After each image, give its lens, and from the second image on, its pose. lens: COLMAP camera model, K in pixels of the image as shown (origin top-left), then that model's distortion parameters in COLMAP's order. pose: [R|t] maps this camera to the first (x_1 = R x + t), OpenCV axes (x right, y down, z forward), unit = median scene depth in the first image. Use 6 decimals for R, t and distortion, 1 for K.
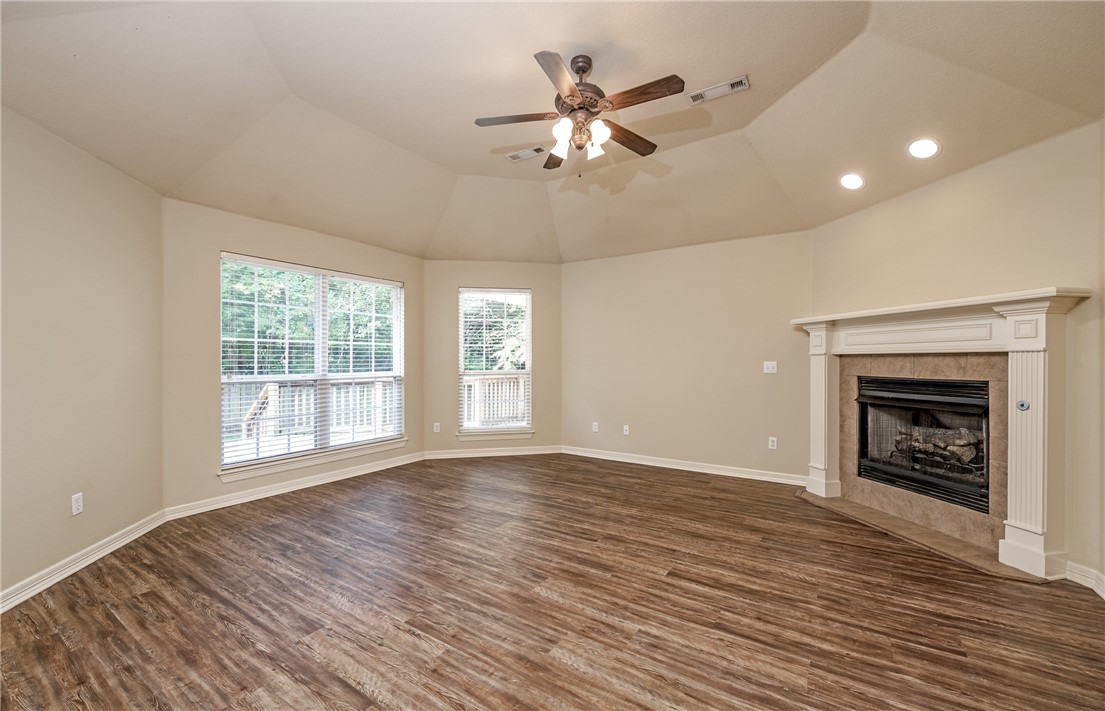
lens RADIAL K [[433.0, 0, 547.4], [0, 433.0, 360.7], [0, 0, 1]] dist [-0.000329, -0.000022]
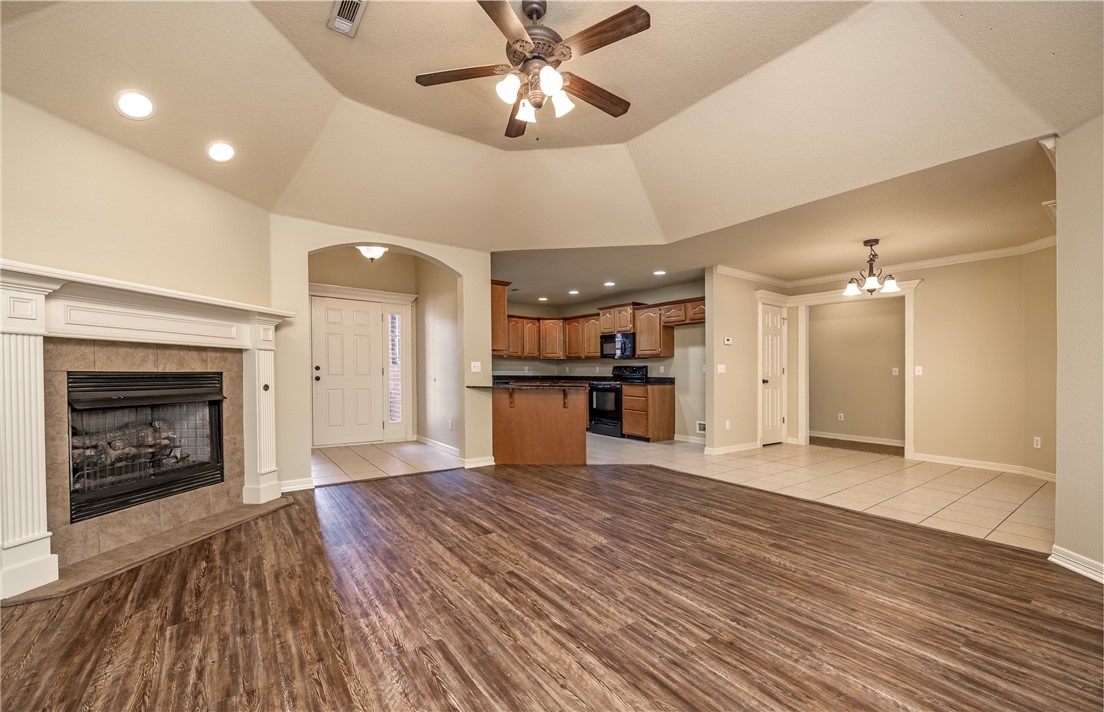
lens RADIAL K [[435.8, 0, 523.3], [0, 435.8, 329.7], [0, 0, 1]] dist [0.002570, 0.000065]
pose [[-0.916195, 0.033671, 0.399316, -0.250378], [-0.005346, 0.995348, -0.096195, 0.041308], [-0.400697, -0.090268, -0.911753, 1.752047]]
